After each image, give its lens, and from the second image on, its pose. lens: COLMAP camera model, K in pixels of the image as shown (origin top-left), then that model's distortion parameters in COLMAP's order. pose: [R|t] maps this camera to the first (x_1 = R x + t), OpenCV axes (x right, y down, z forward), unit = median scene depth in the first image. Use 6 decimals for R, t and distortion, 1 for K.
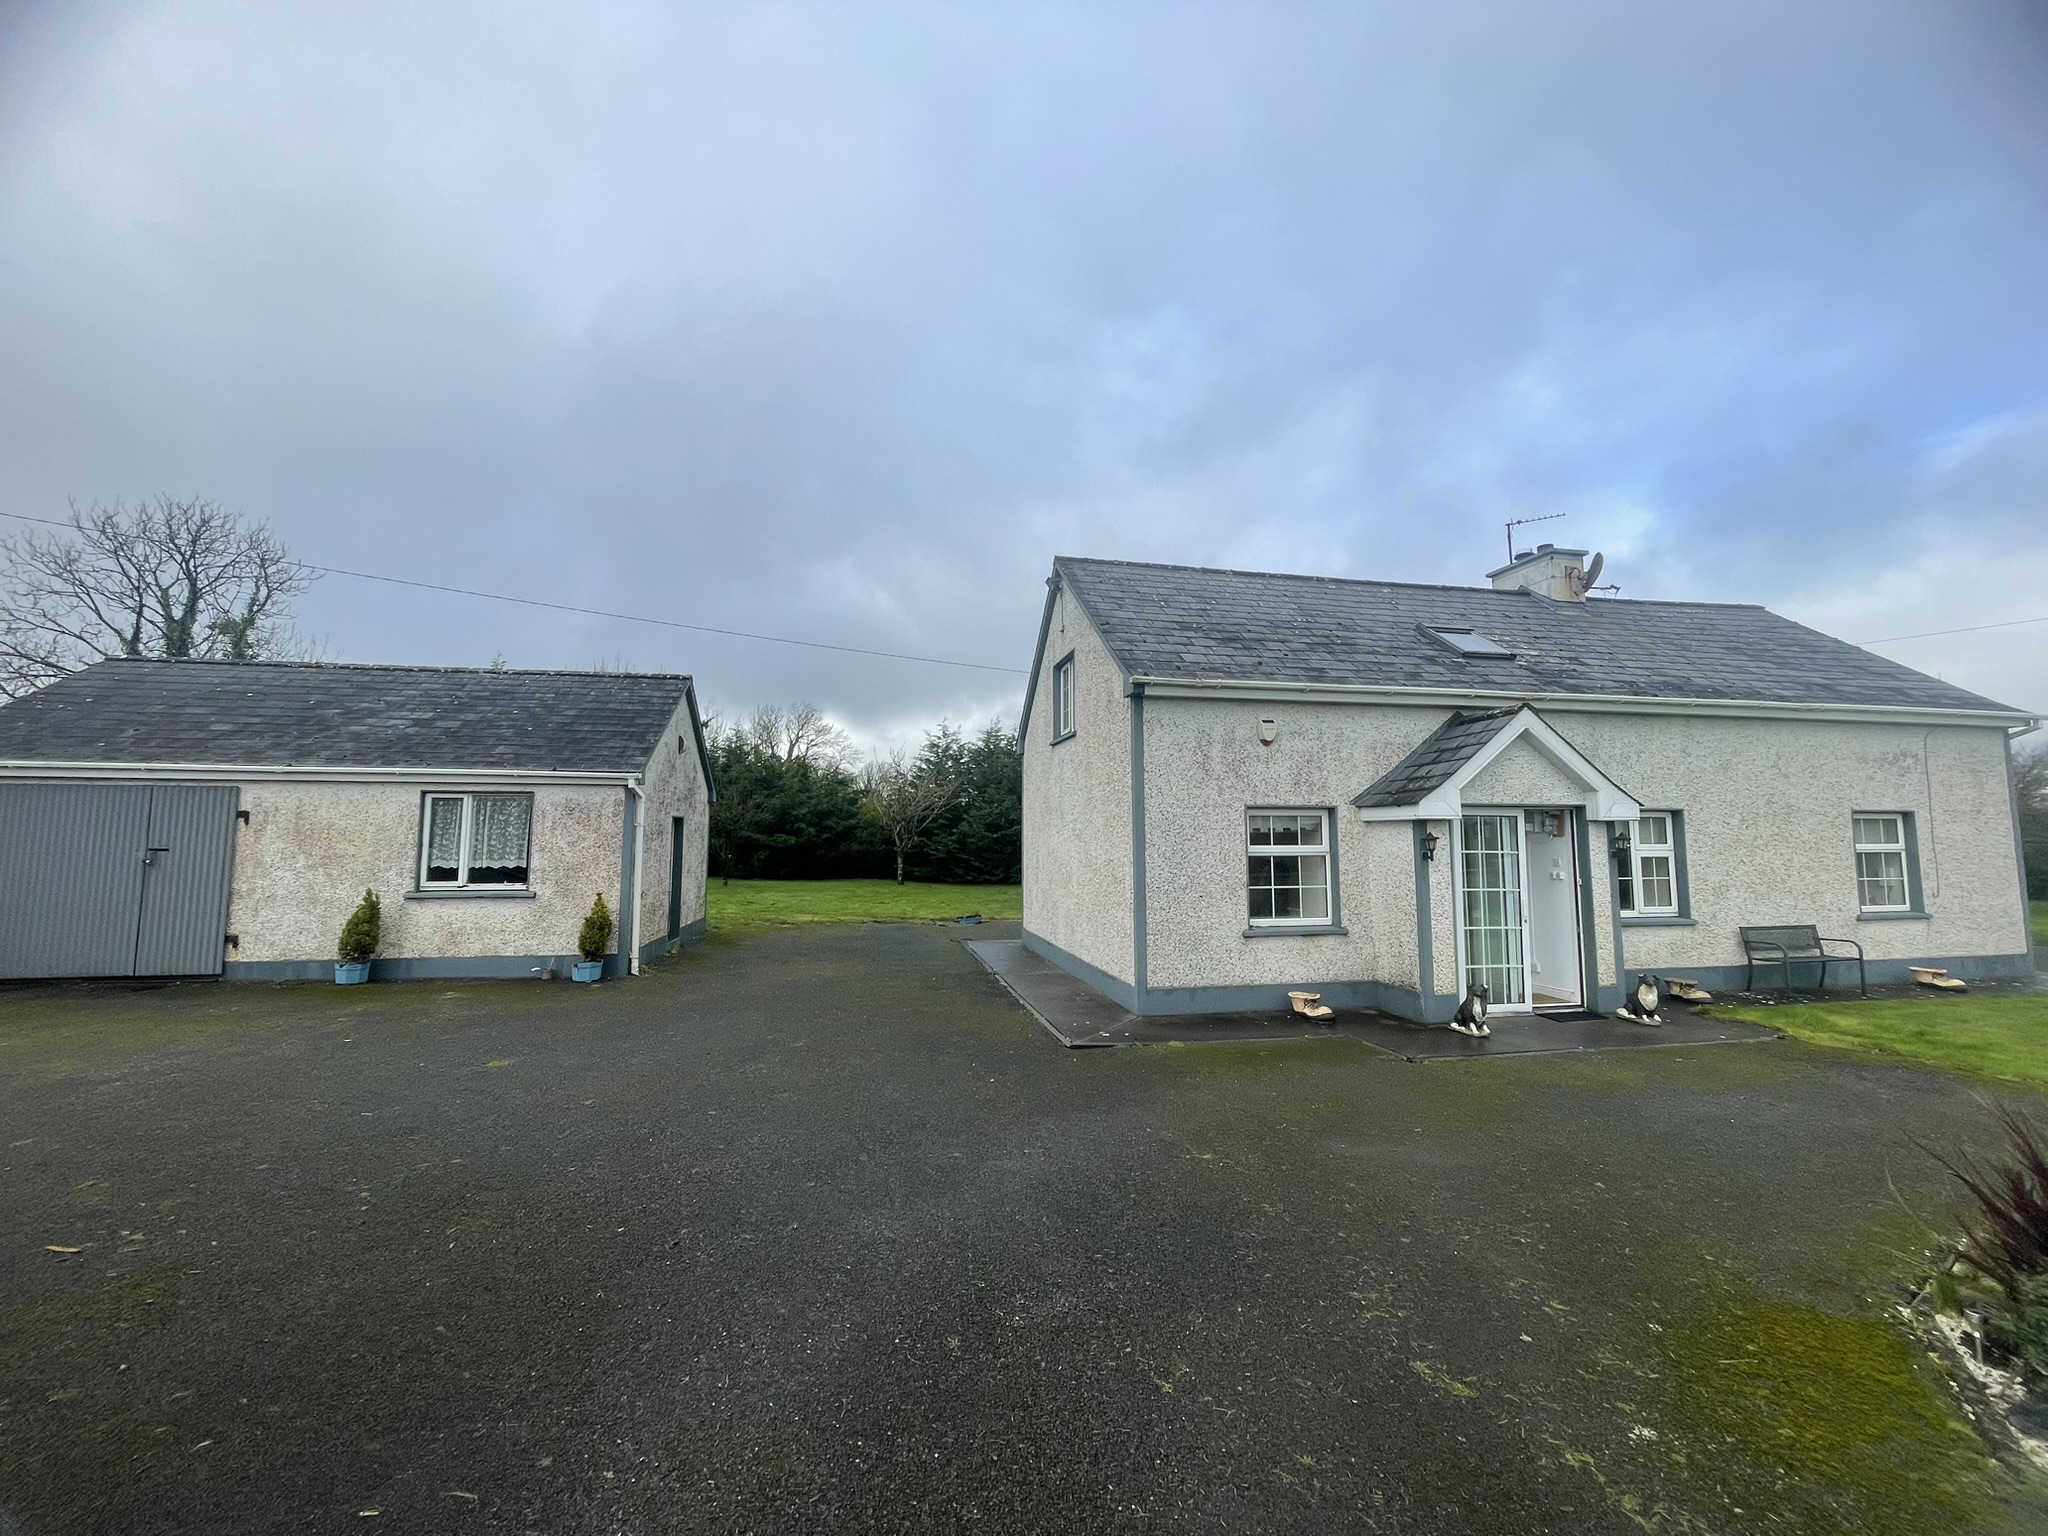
lens RADIAL K [[823.2, 0, 1017.2], [0, 823.2, 761.8], [0, 0, 1]] dist [-0.002338, -0.000044]
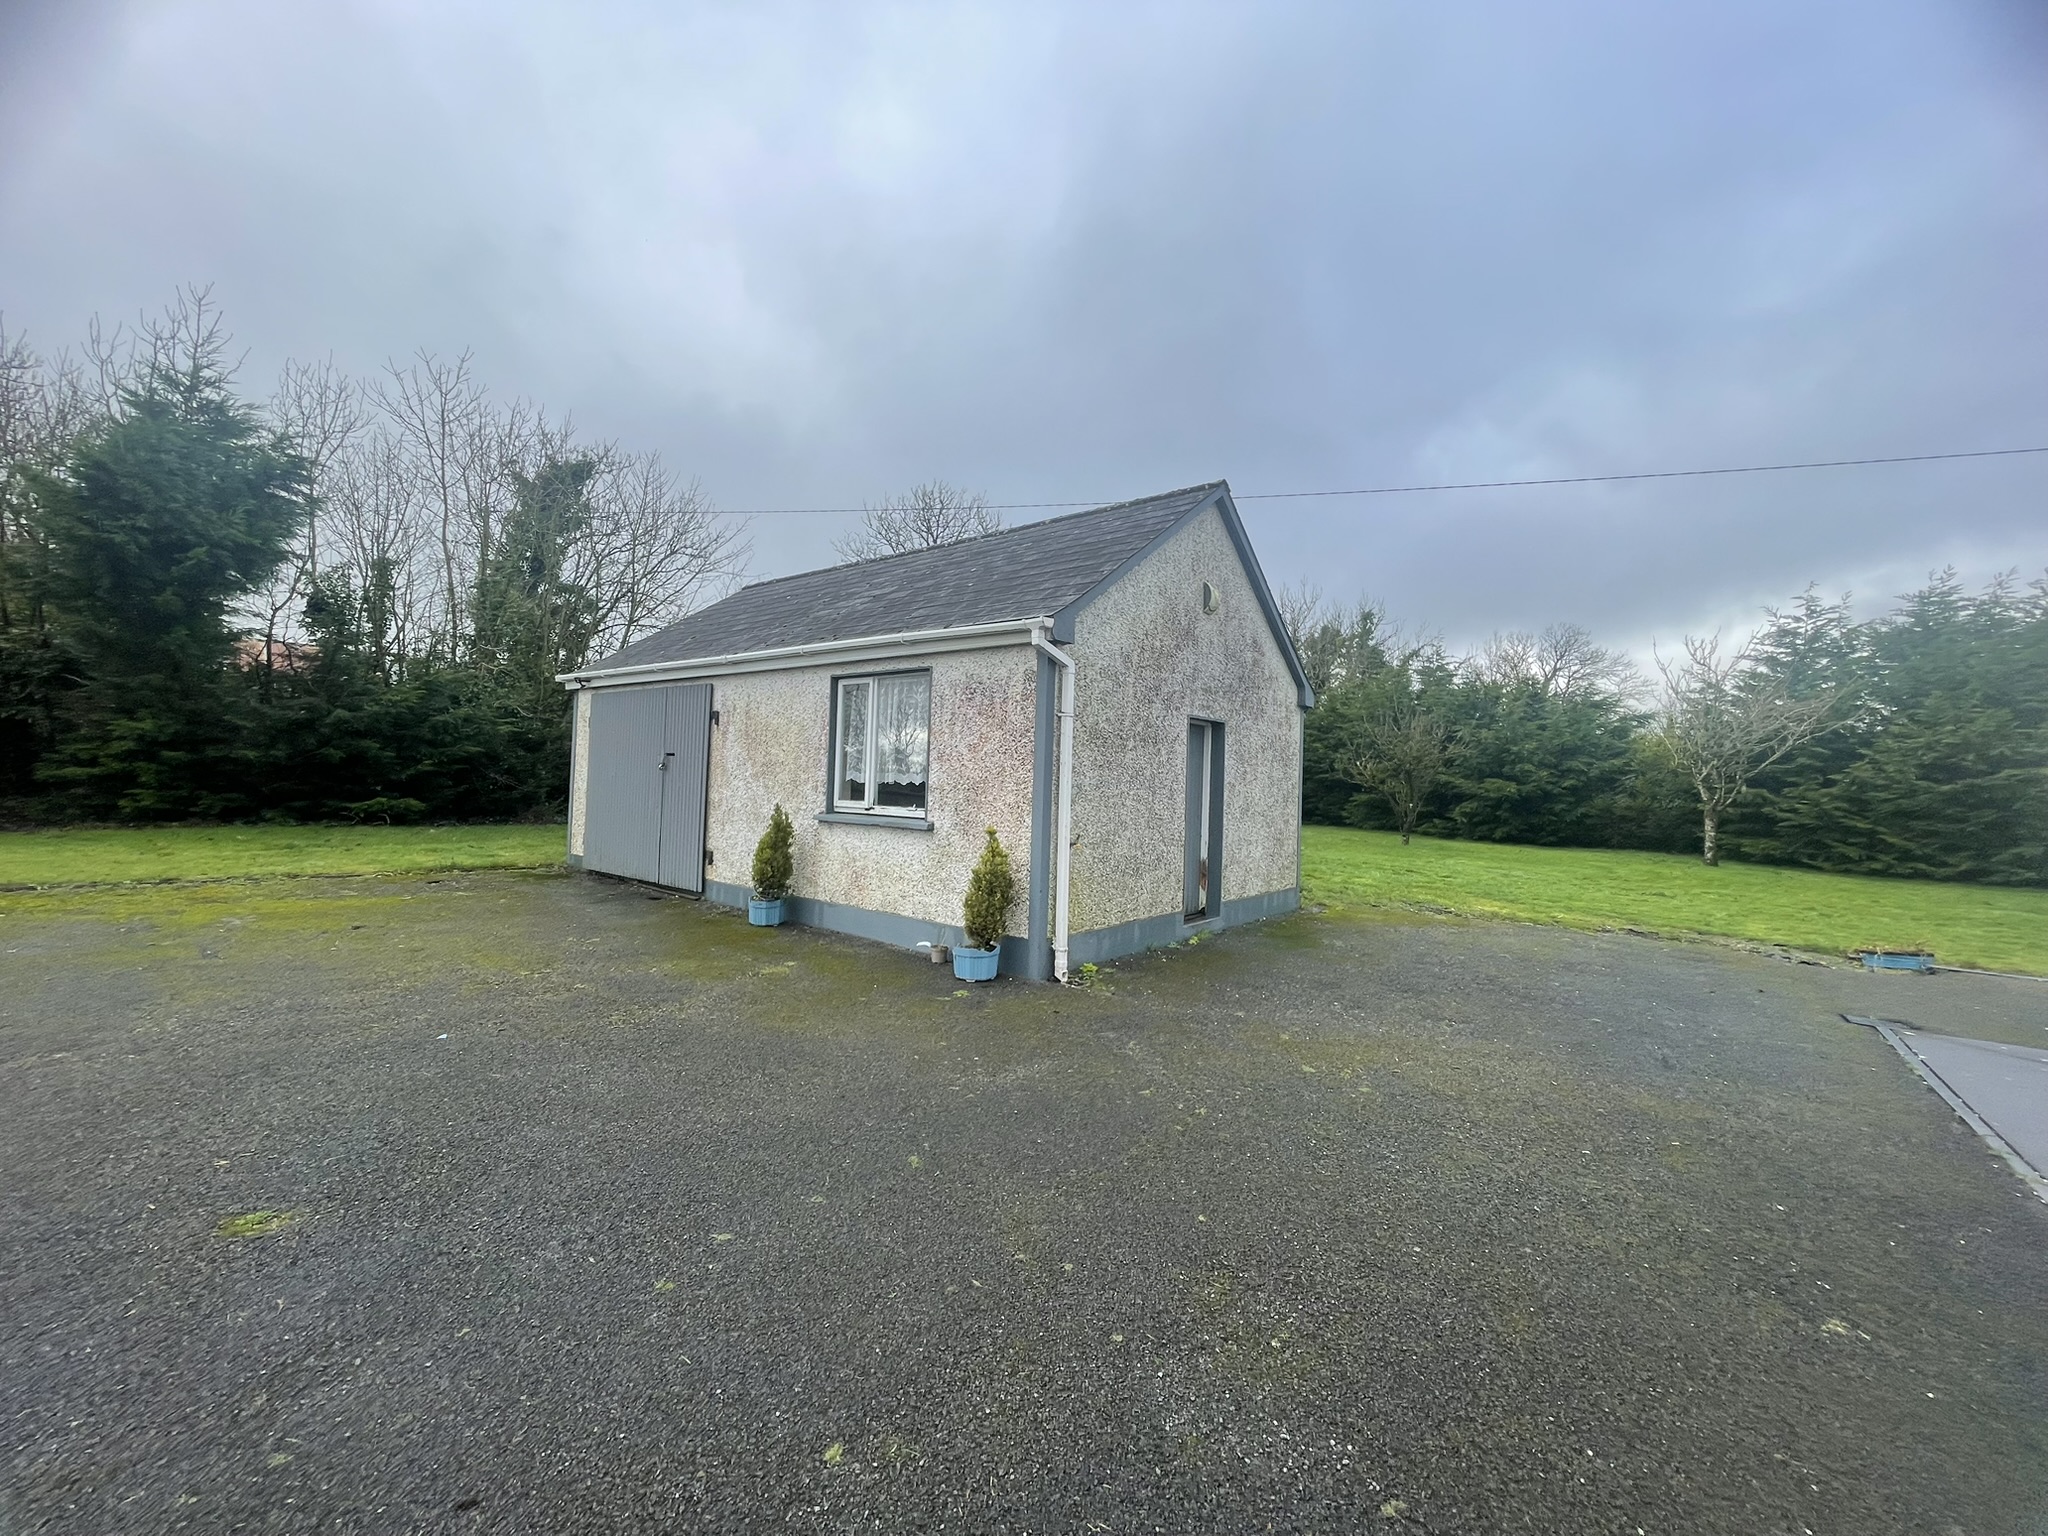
lens RADIAL K [[823.2, 0, 1017.2], [0, 823.2, 761.8], [0, 0, 1]] dist [-0.002338, -0.000044]
pose [[0.656777, 0.000897, -0.754084, -0.061777], [0.038771, 0.998636, 0.034957, 0.092612], [0.753087, -0.052196, 0.655847, 0.641023]]
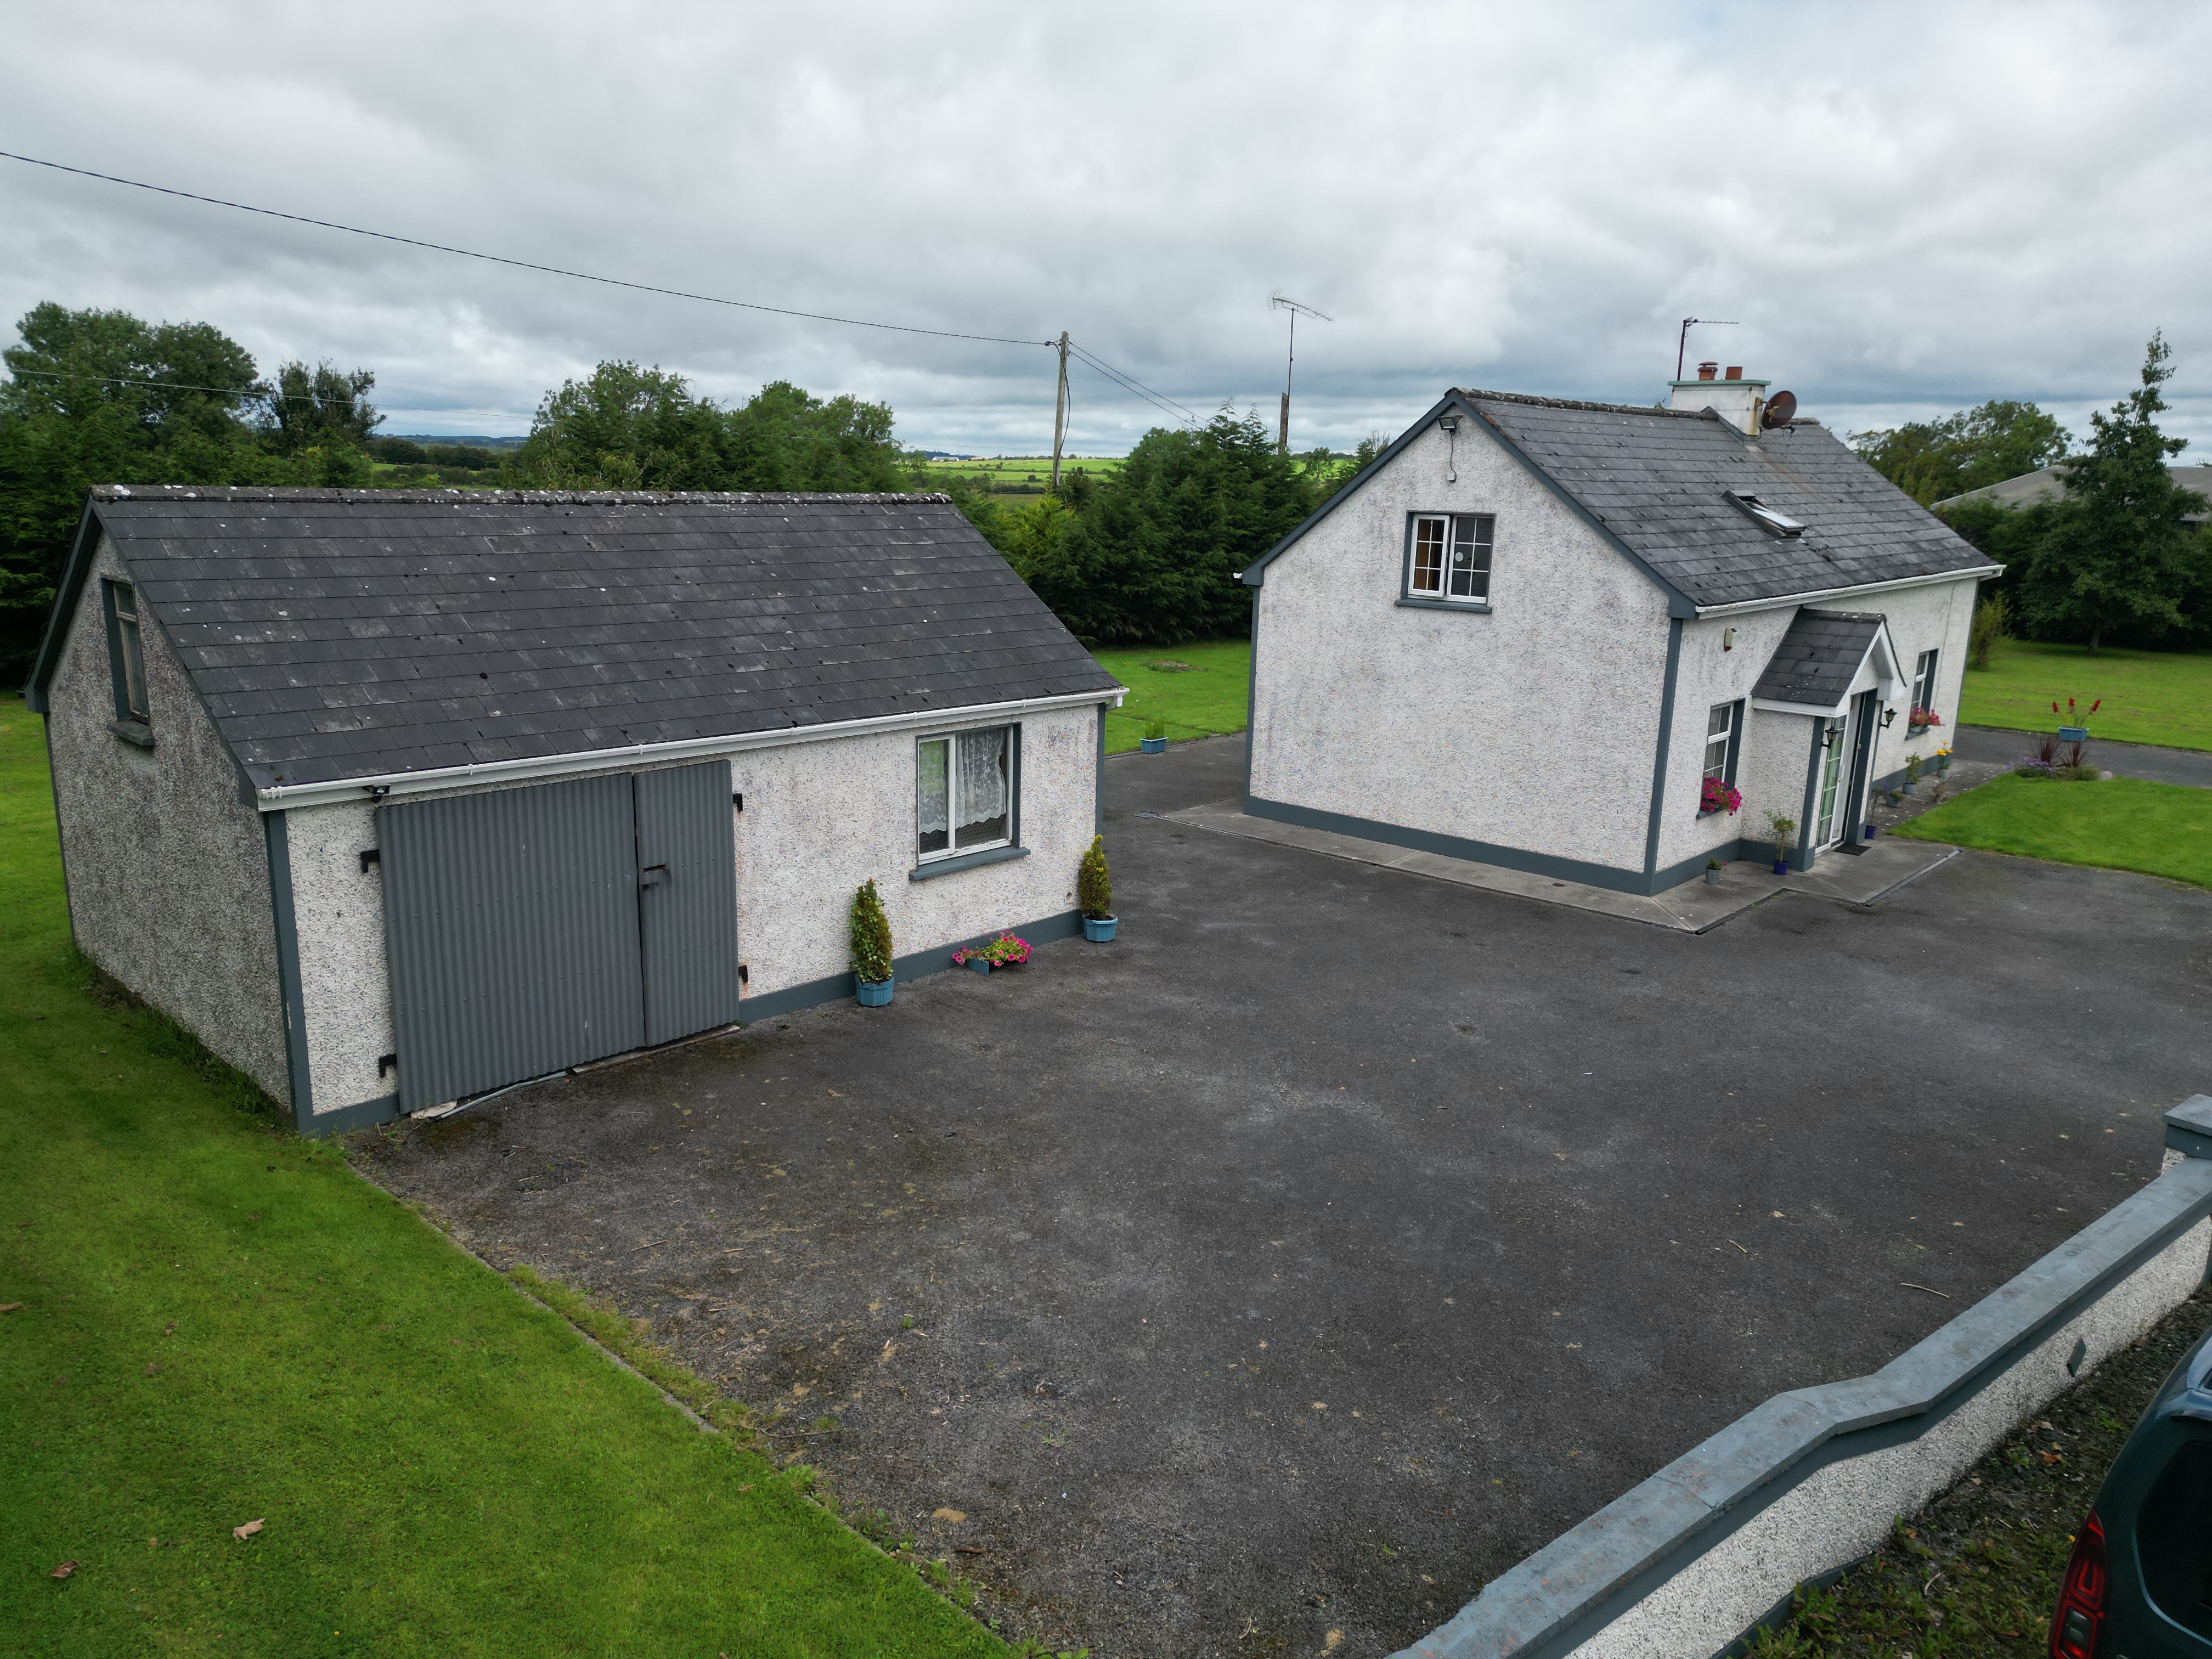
lens RADIAL K [[1531.1, 0, 1106.0], [0, 1531.1, 829.5], [0, 0, 1]] dist [0.090661, -0.084901]
pose [[0.806324, -0.119795, 0.579215, -1.386996], [-0.077078, 0.949642, 0.303707, -0.311636], [-0.586430, -0.289531, 0.756486, -0.146144]]
